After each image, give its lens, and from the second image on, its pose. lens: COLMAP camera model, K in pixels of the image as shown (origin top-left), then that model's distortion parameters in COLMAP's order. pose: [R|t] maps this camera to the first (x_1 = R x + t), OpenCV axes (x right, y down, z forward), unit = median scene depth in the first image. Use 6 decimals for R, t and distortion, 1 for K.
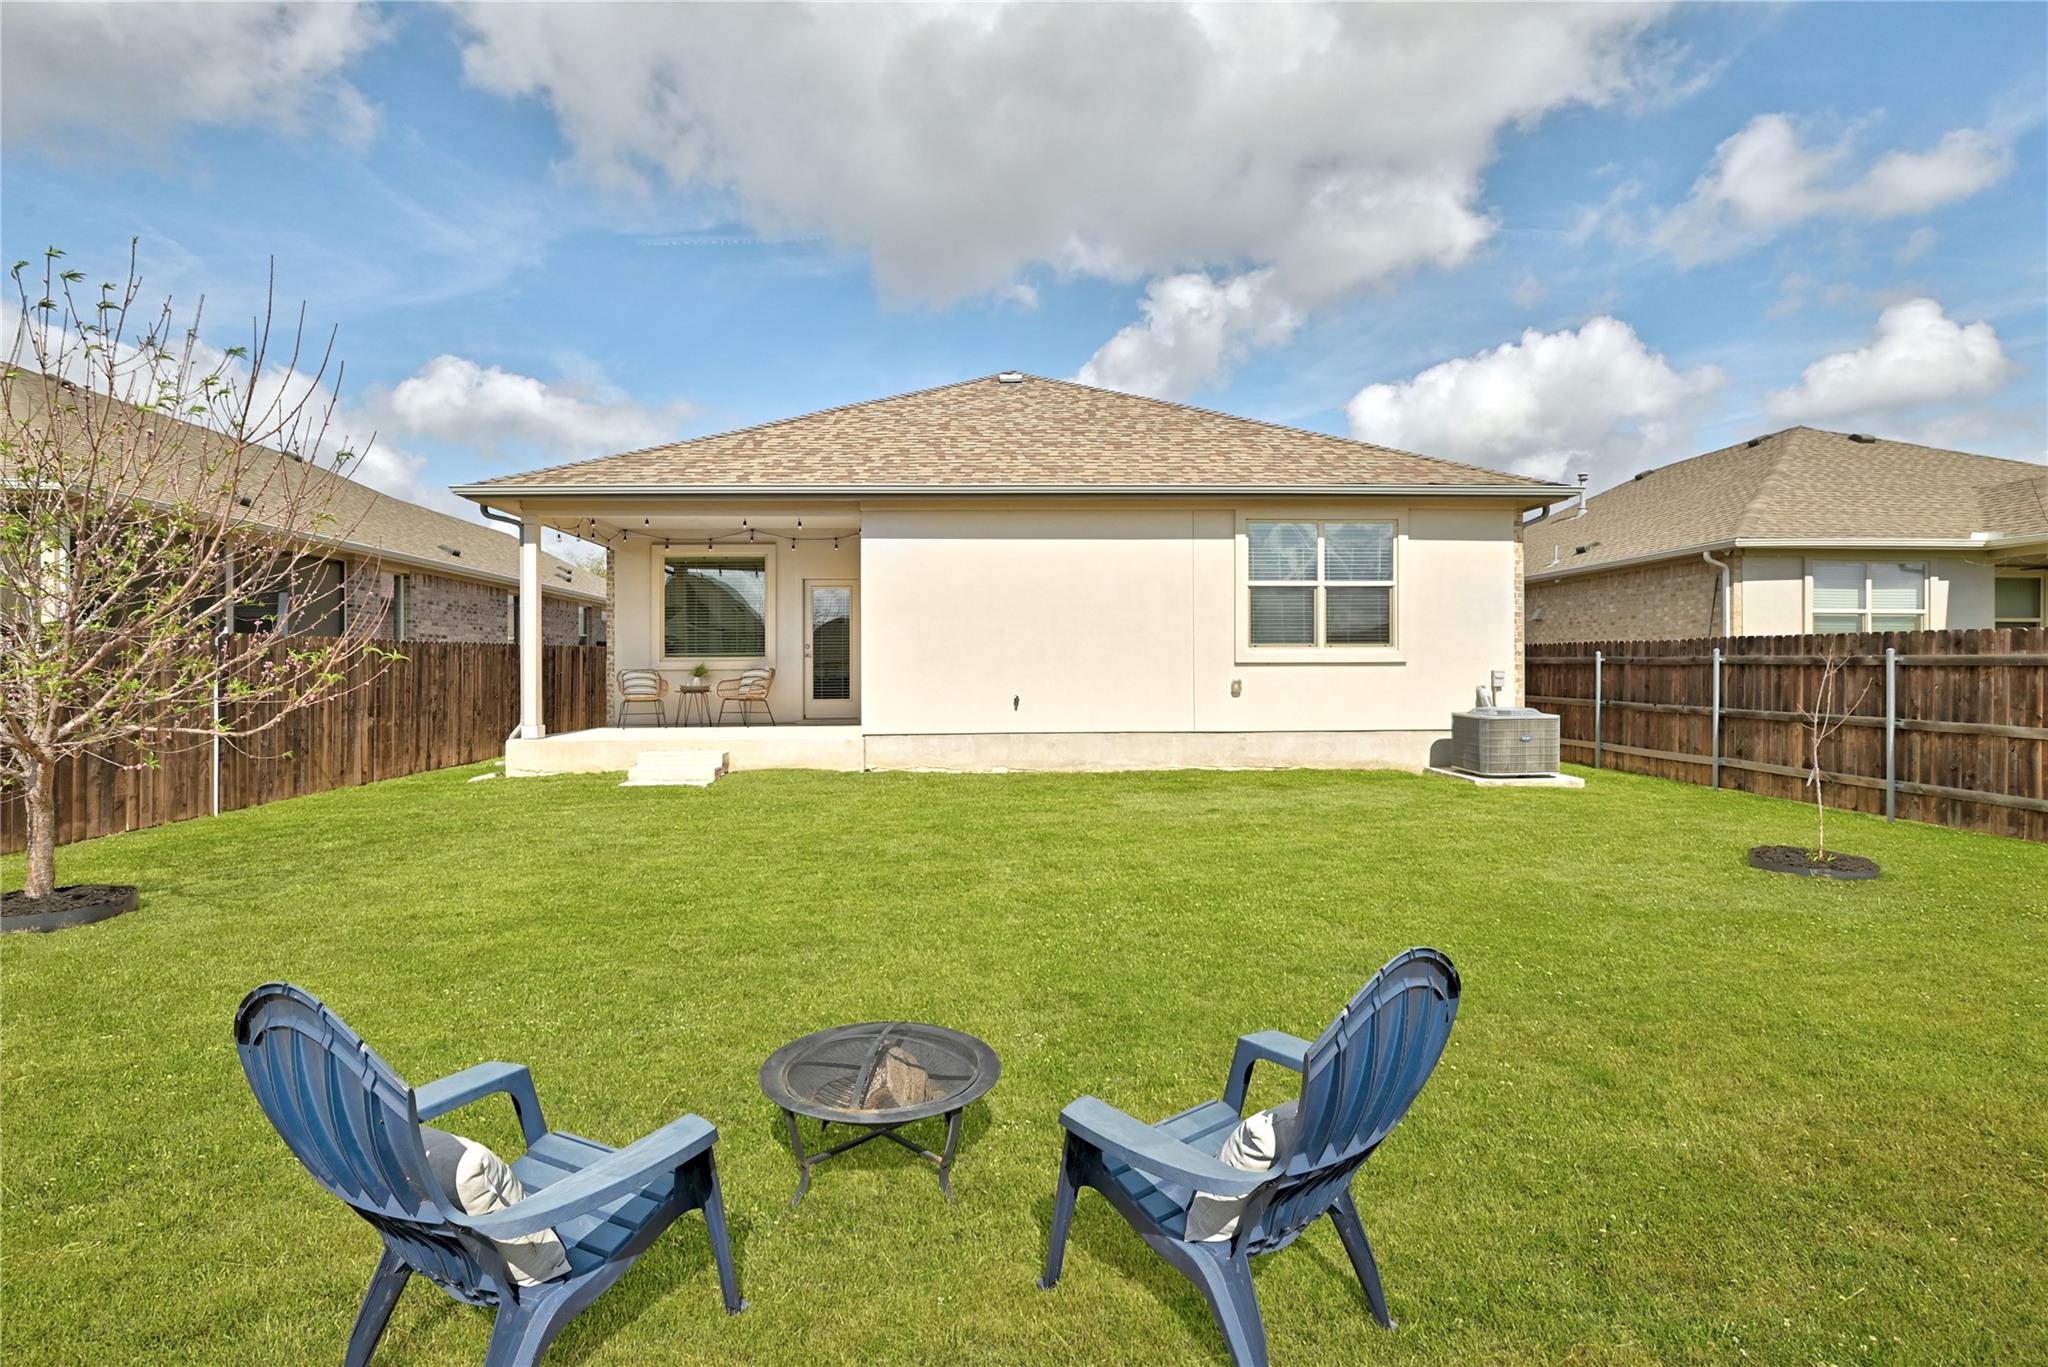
lens RADIAL K [[1070.3, 0, 1024.0], [0, 1070.3, 683.5], [0, 0, 1]] dist [-0.004512, -0.000287]
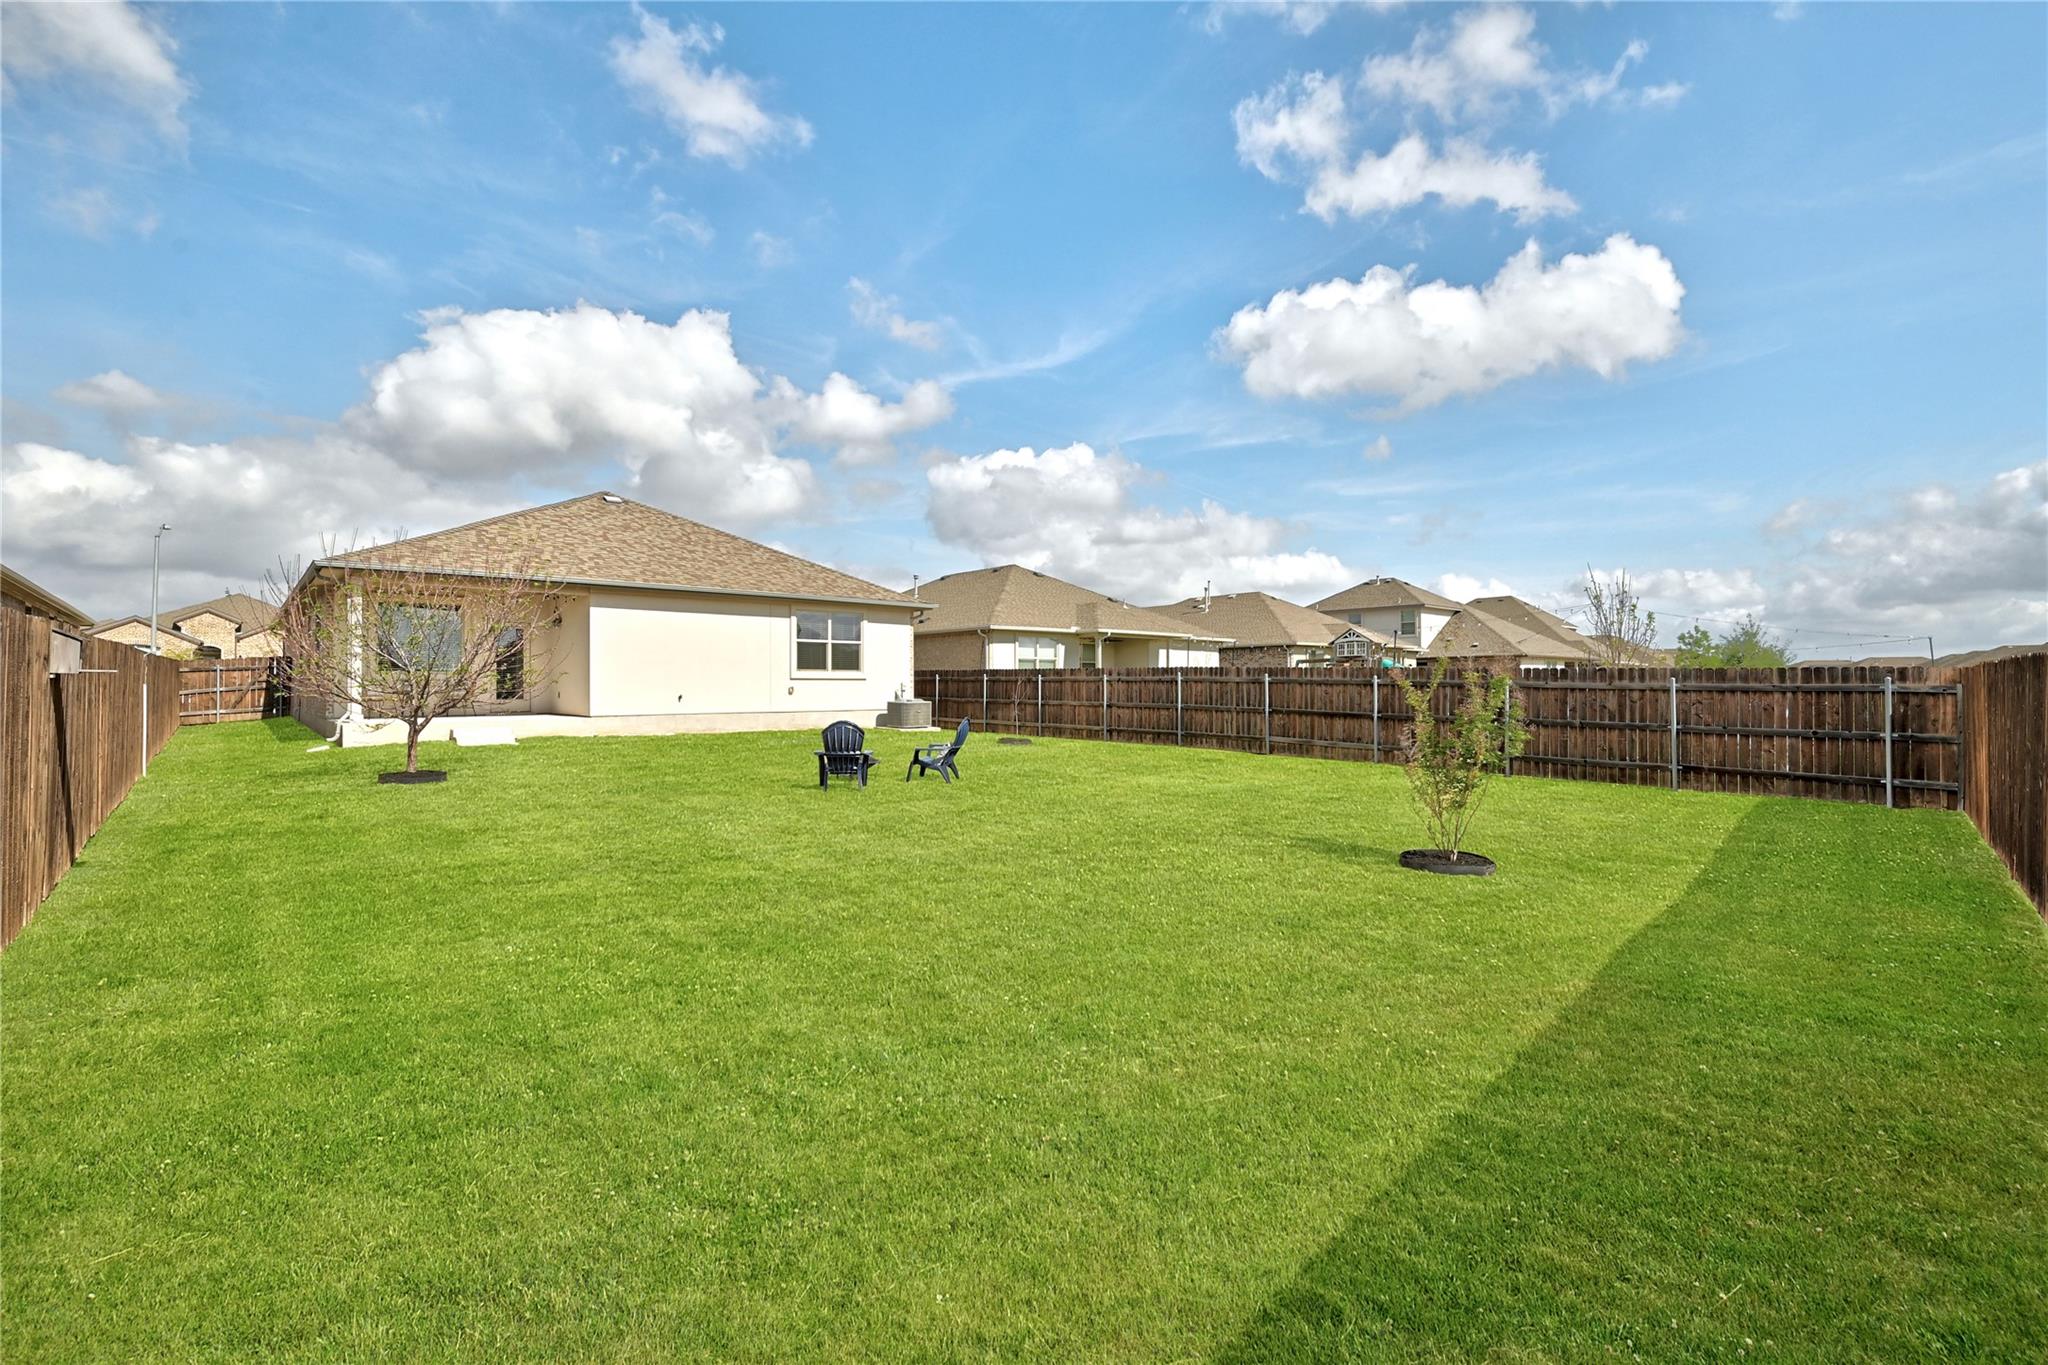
lens RADIAL K [[819.0, 0, 1024.0], [0, 819.0, 682.5], [0, 0, 1]] dist [0.000186, 0.000004]
pose [[0.803618, 0.005140, 0.595123, -0.379887], [0.004859, 0.999873, -0.015197, 0.014900], [-0.595126, 0.015105, 0.803491, -0.536833]]
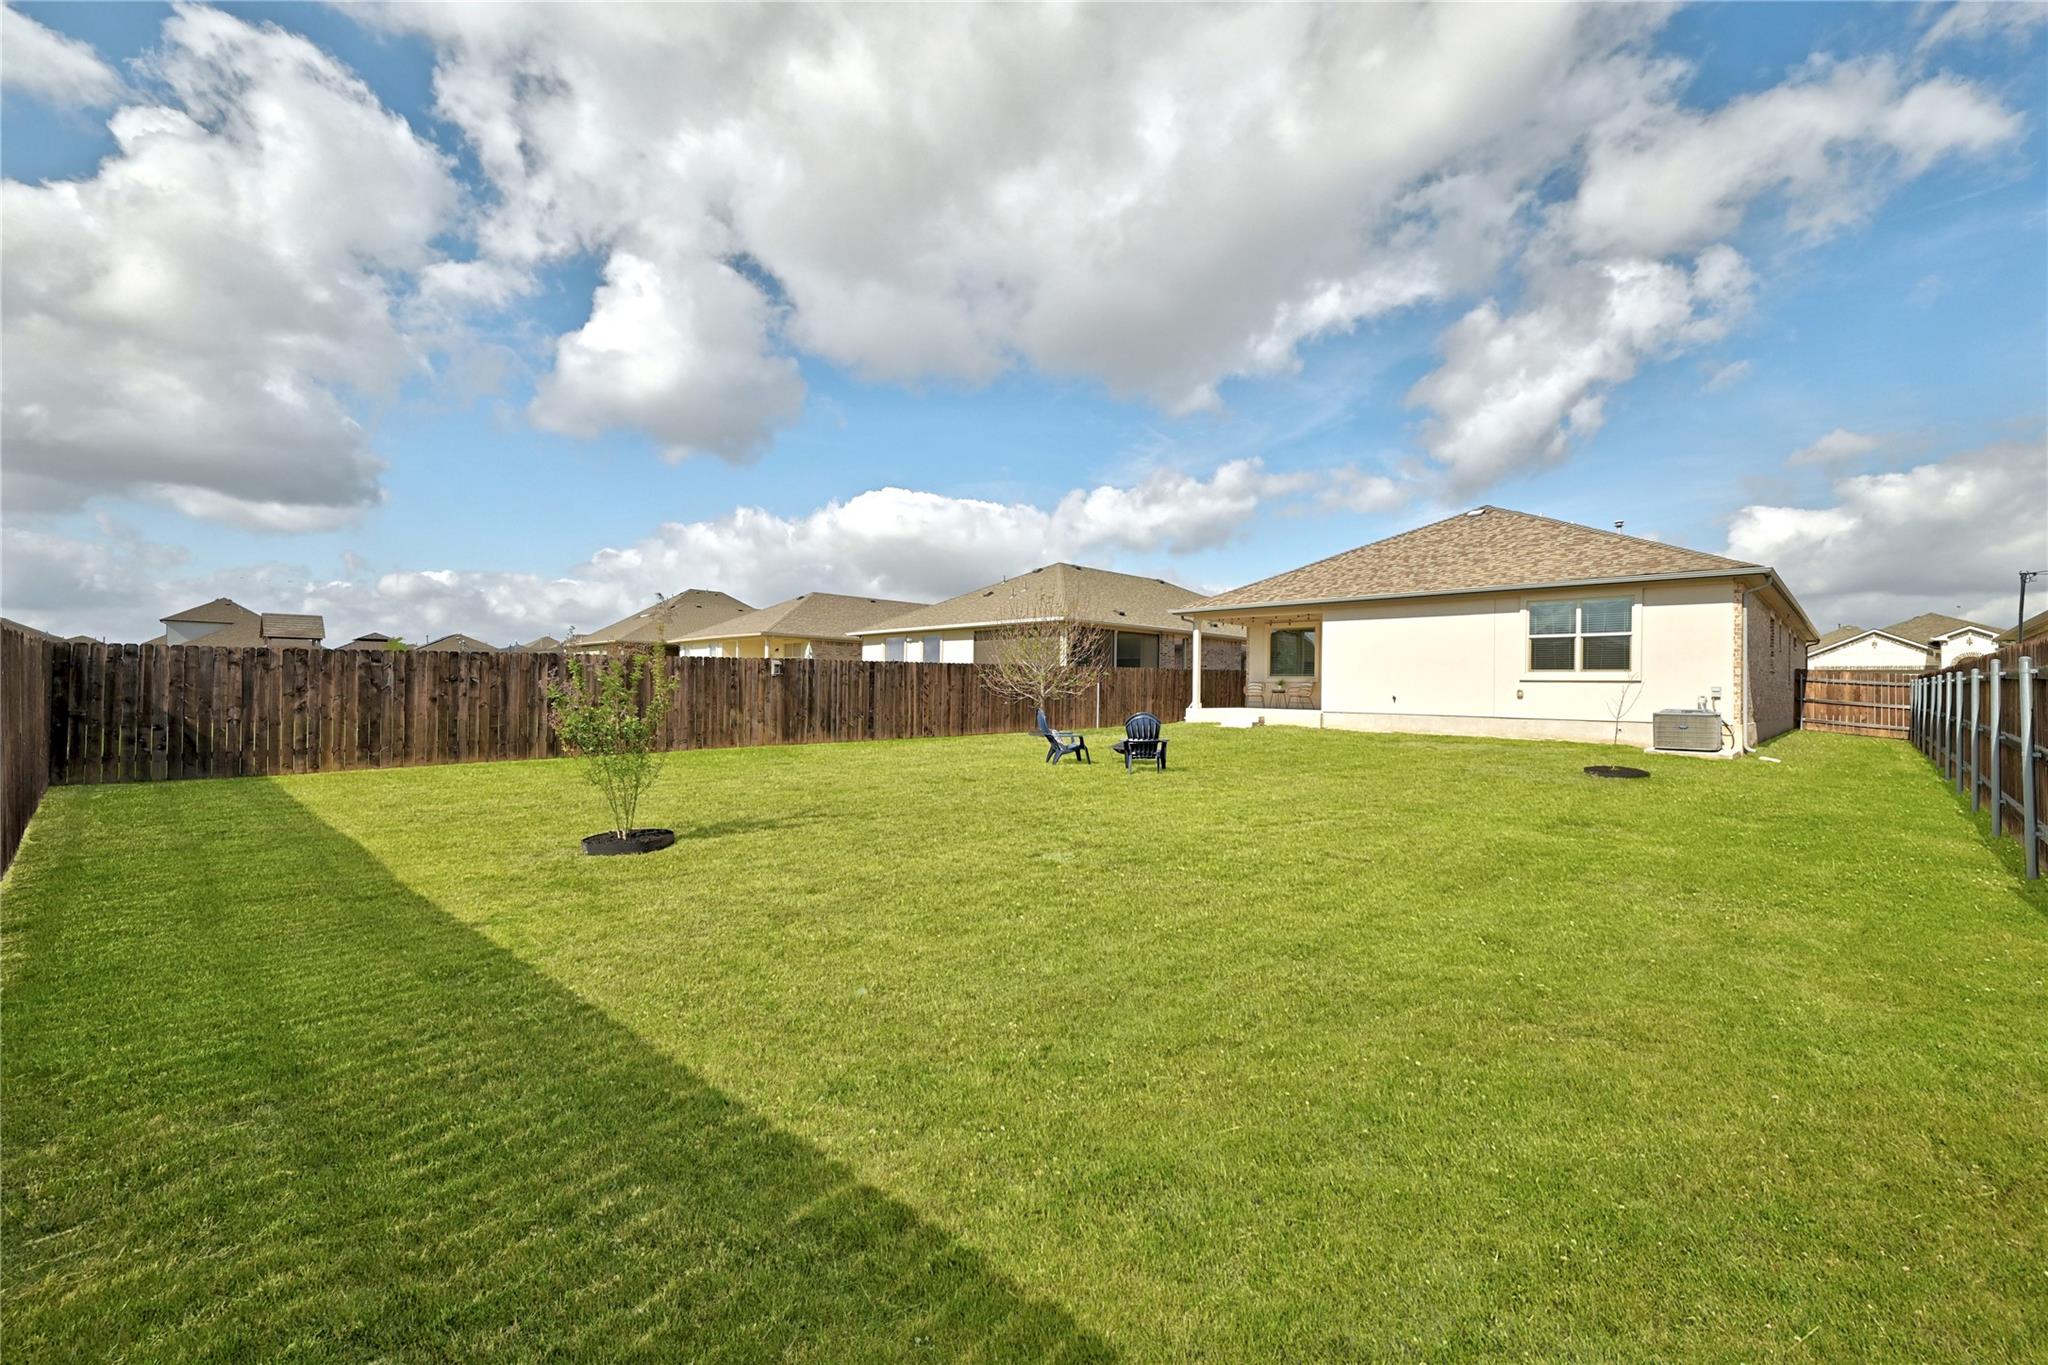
lens RADIAL K [[819.0, 0, 1024.0], [0, 819.0, 682.5], [0, 0, 1]] dist [0.000186, 0.000004]
pose [[0.664578, 0.008724, -0.747168, 0.673183], [-0.019421, 0.999796, -0.005600, 0.008532], [0.746966, 0.018232, 0.664612, -0.556892]]
